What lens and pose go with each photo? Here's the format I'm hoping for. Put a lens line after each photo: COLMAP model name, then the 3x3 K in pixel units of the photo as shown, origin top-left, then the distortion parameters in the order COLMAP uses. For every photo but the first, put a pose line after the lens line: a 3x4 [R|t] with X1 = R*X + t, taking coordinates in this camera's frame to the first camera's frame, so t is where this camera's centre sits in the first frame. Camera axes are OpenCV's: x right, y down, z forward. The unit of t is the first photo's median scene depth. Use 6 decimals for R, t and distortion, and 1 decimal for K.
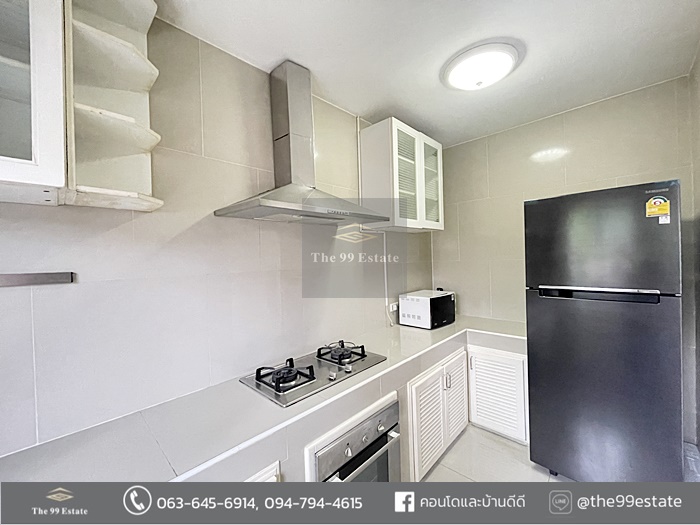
lens RADIAL K [[281.9, 0, 350.1], [0, 281.9, 259.2], [0, 0, 1]] dist [0.000717, 0.000023]
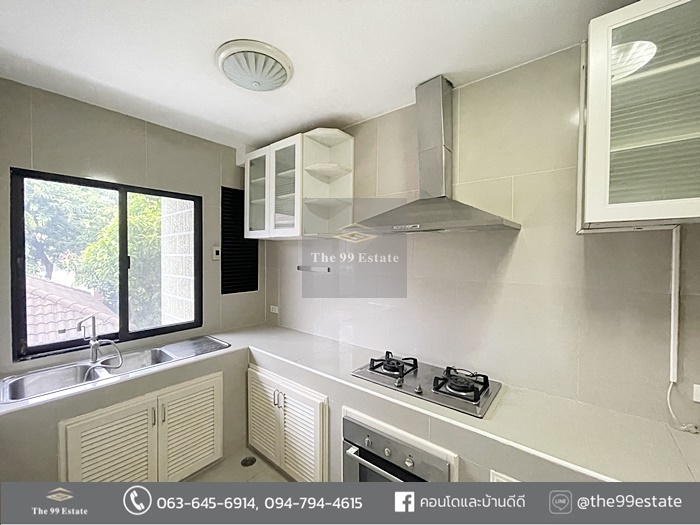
lens RADIAL K [[281.9, 0, 350.7], [0, 281.9, 260.4], [0, 0, 1]] dist [0.000717, 0.000023]
pose [[0.085686, 0.046540, -0.995235, 0.954785], [-0.012948, 0.998876, 0.045595, -0.094221], [0.996238, 0.008980, 0.086192, 0.719387]]
